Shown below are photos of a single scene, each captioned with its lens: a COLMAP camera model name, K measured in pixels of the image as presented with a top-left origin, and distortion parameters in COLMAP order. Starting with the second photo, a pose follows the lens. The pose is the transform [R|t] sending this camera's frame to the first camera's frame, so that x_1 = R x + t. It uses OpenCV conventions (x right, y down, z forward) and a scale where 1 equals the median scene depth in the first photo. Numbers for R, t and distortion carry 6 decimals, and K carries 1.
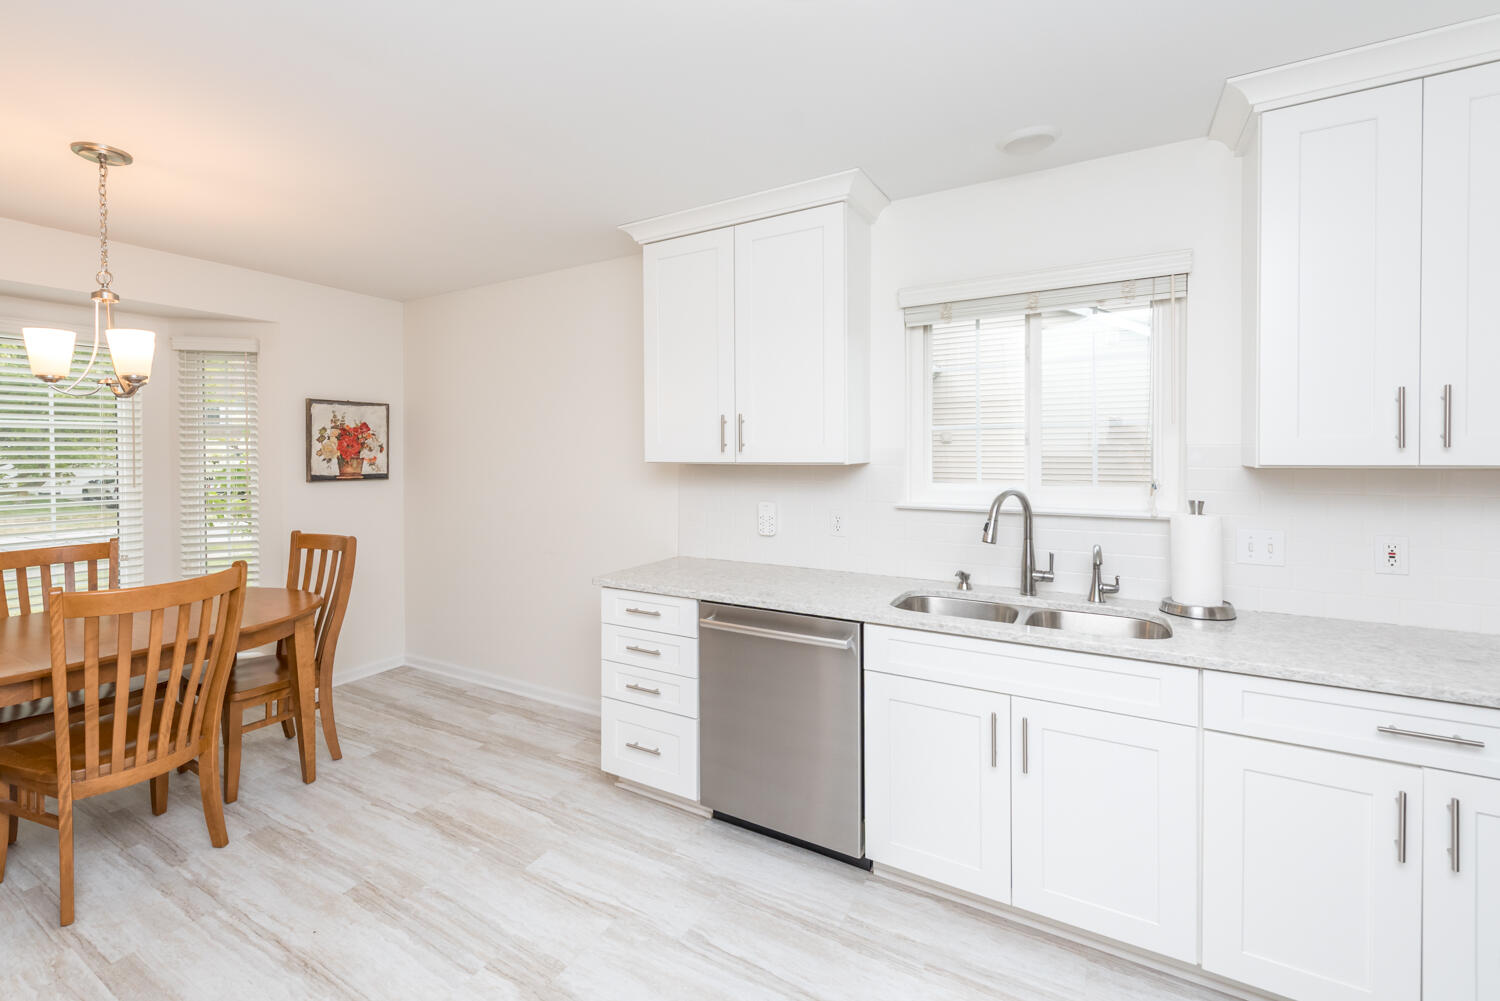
lens RADIAL K [[631.7, 0, 677.0], [0, 631.7, 463.1], [0, 0, 1]] dist [0.001562, -0.000016]
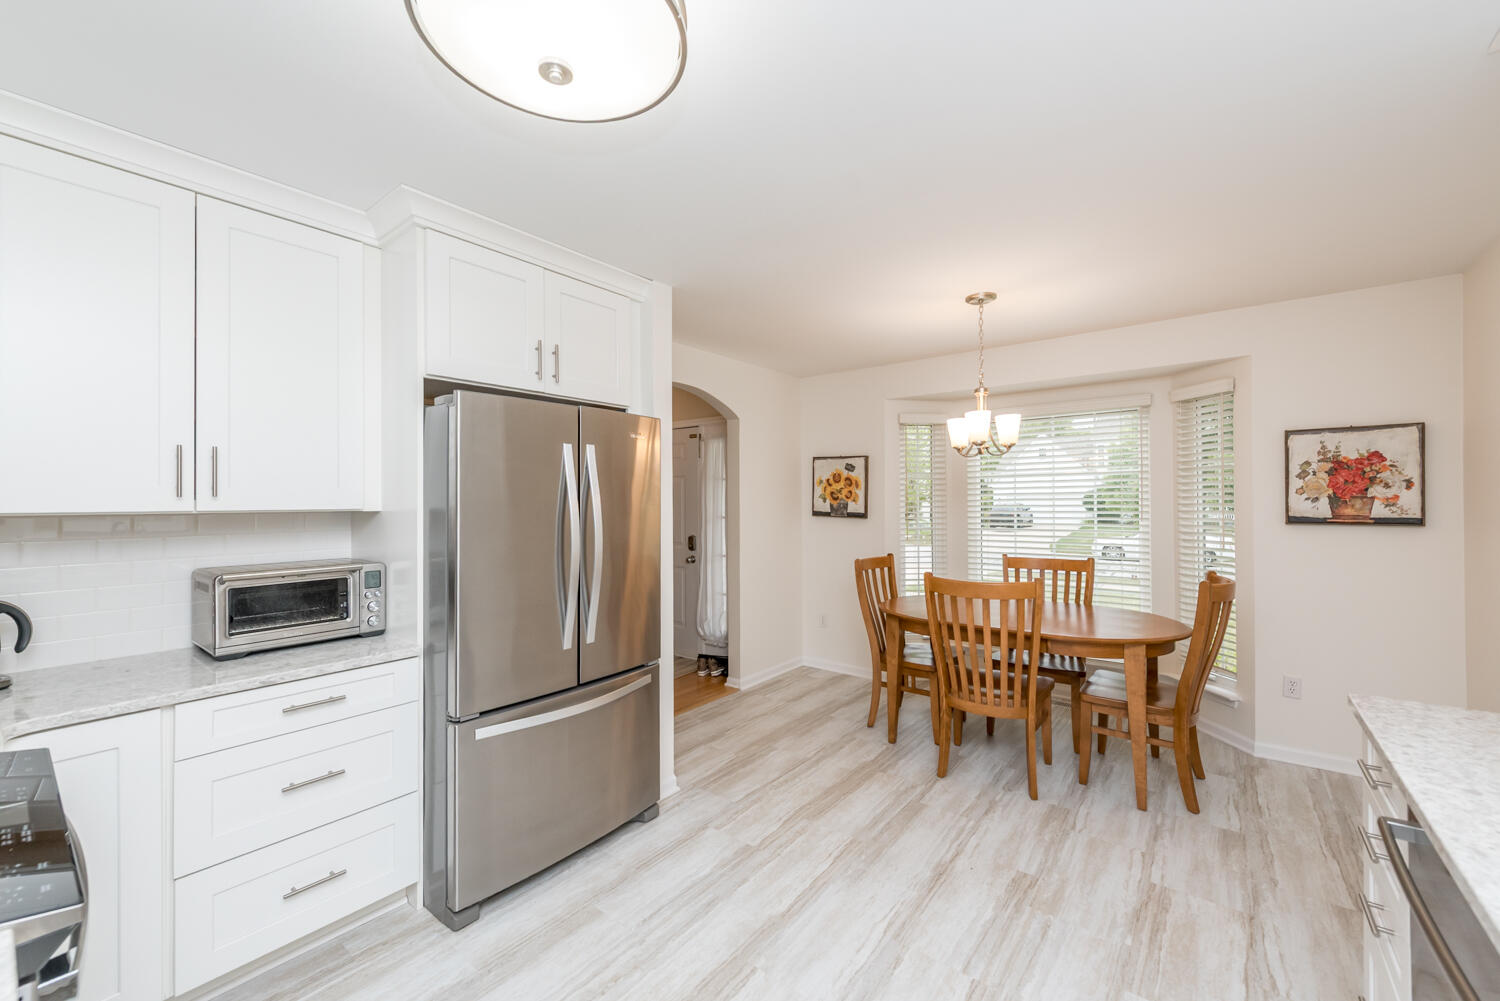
lens RADIAL K [[592.0, 0, 754.0], [0, 592.0, 498.6], [0, 0, 1]] dist [0.003656, -0.000010]
pose [[-0.073838, 0.000208, -0.997270, 0.342484], [-0.009927, 0.999950, 0.000944, 0.001247], [0.997221, 0.009969, -0.073832, 0.341064]]
